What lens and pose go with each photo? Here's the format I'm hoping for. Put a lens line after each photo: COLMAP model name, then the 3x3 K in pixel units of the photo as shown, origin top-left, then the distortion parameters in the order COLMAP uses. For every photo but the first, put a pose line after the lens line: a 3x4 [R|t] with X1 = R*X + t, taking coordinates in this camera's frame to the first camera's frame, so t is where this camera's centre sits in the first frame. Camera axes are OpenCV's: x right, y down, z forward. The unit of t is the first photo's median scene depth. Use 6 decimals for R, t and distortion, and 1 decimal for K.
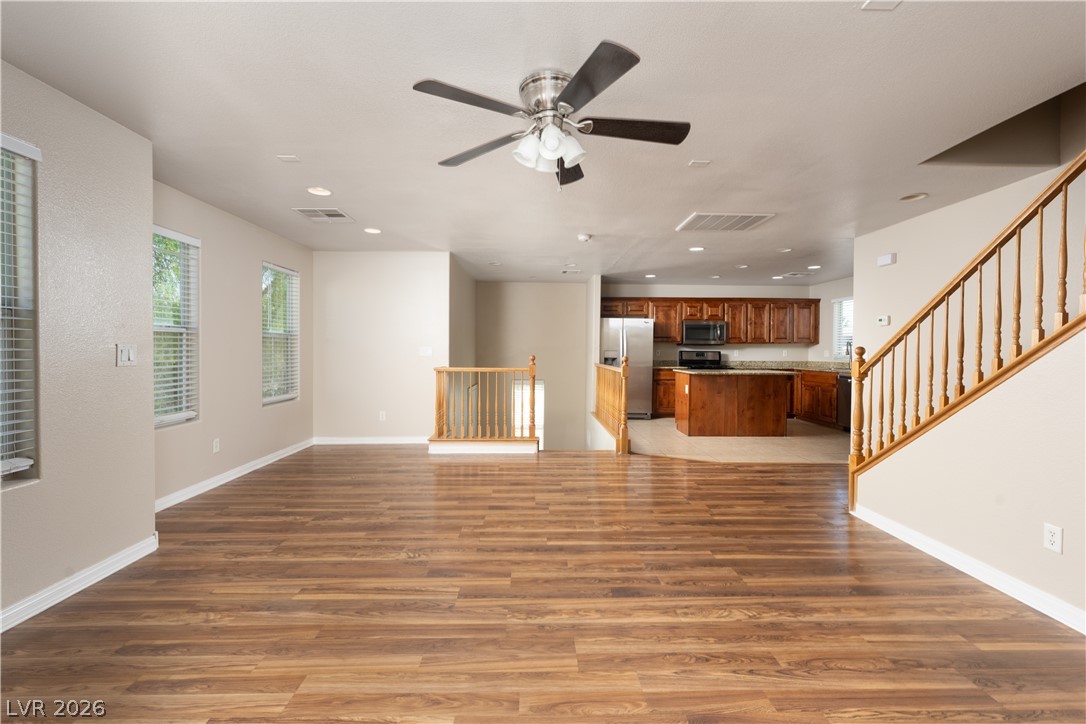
lens RADIAL K [[466.9, 0, 540.2], [0, 466.9, 359.7], [0, 0, 1]] dist [-0.001319, -0.000522]
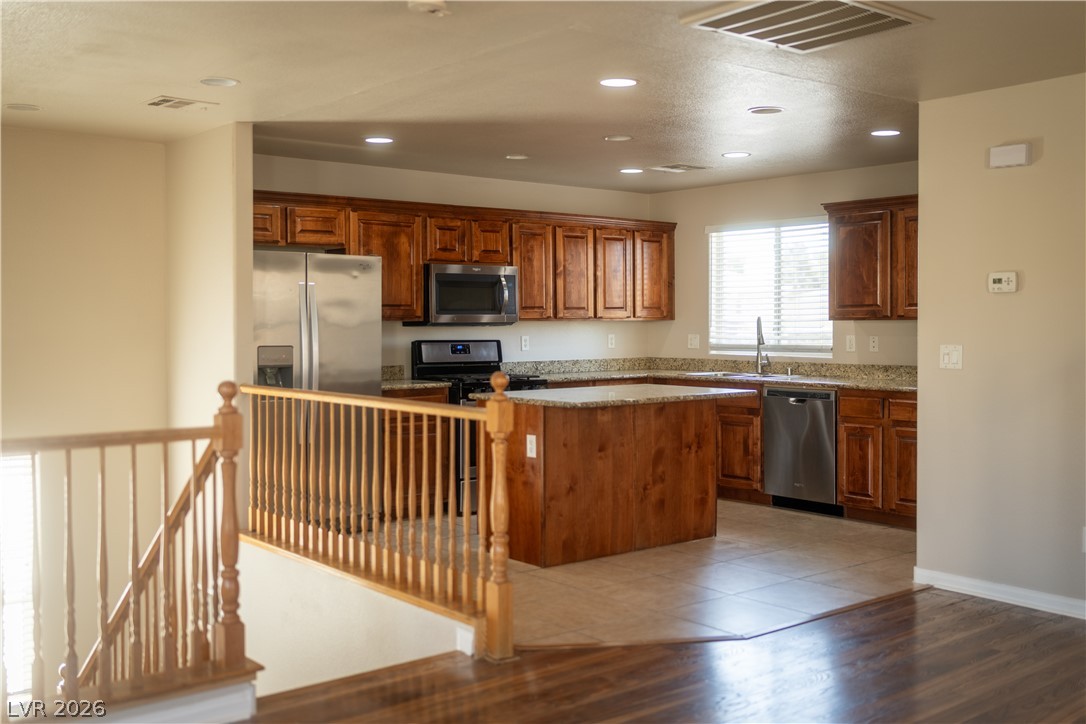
lens RADIAL K [[1088.1, 0, 558.4], [0, 1088.1, 388.0], [0, 0, 1]] dist [0.009331, 0.000000]
pose [[0.776997, -0.047716, 0.627693, -0.514608], [0.021719, 0.998561, 0.049023, -0.063176], [-0.629129, -0.024458, 0.776916, 0.649461]]
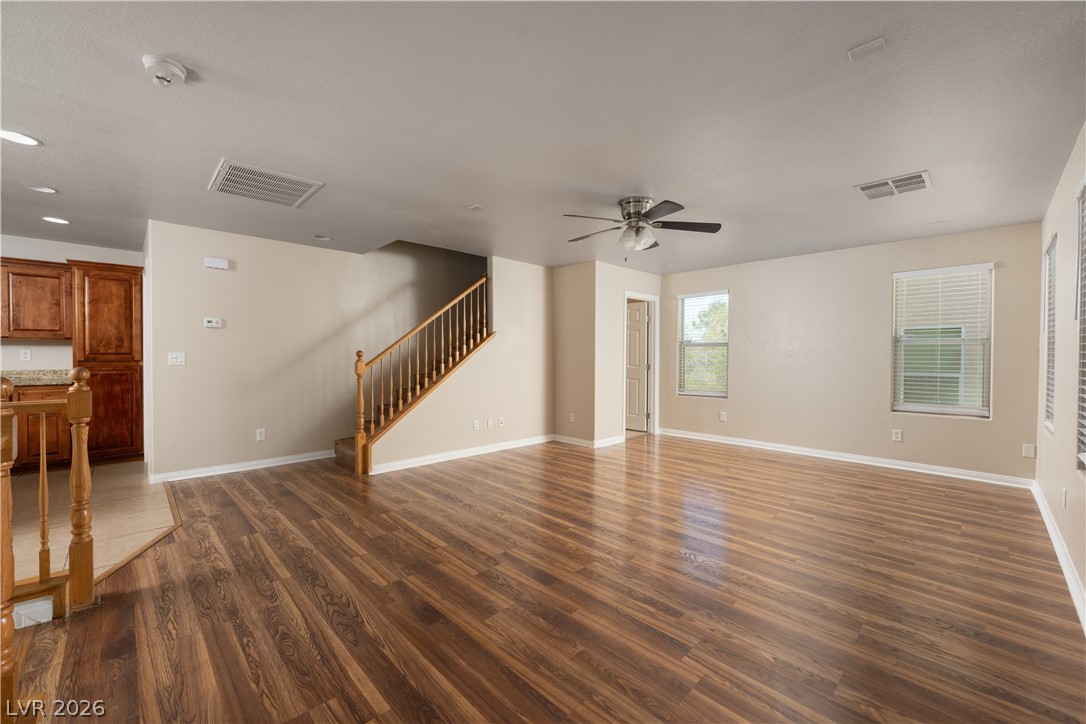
lens RADIAL K [[436.2, 0, 548.6], [0, 436.2, 358.5], [0, 0, 1]] dist [-0.001912, -0.000576]
pose [[-0.699476, -0.014420, 0.714510, -0.694391], [0.005578, 0.999656, 0.025635, -0.041231], [-0.714634, 0.021916, -0.699155, 1.786872]]
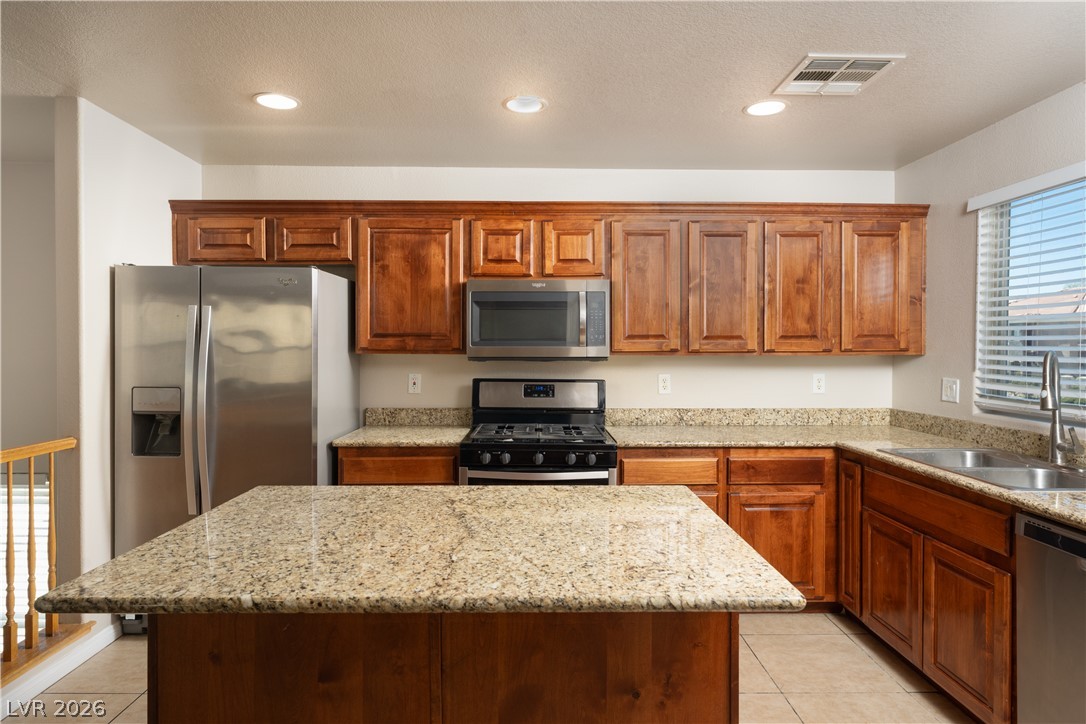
lens RADIAL K [[630.5, 0, 554.5], [0, 630.5, 360.7], [0, 0, 1]] dist [-0.004169, 0.001428]
pose [[0.999978, -0.004693, 0.004791, 1.021608], [0.004687, 0.999988, 0.001225, -0.091576], [-0.004796, -0.001203, 0.999988, 1.708424]]
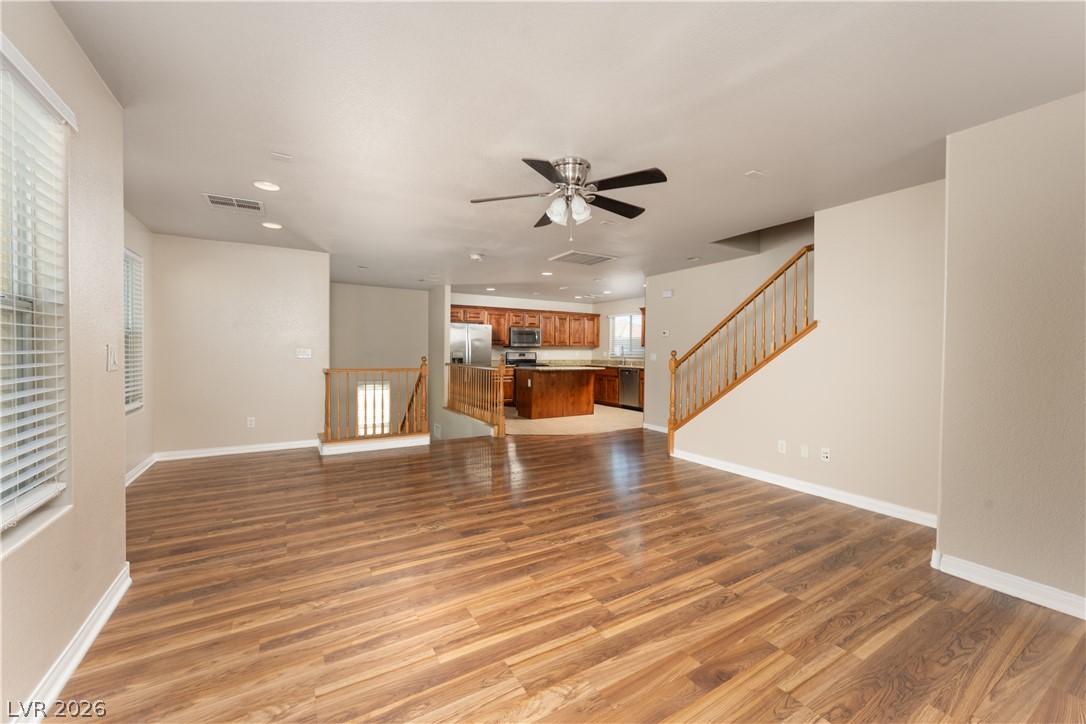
lens RADIAL K [[436.2, 0, 541.8], [0, 436.2, 371.7], [0, 0, 1]] dist [-0.001912, -0.000576]
pose [[0.867278, -0.020366, 0.497407, -0.540493], [0.005918, 0.999514, 0.030607, -0.006455], [-0.497789, -0.023601, 0.866977, -0.080795]]
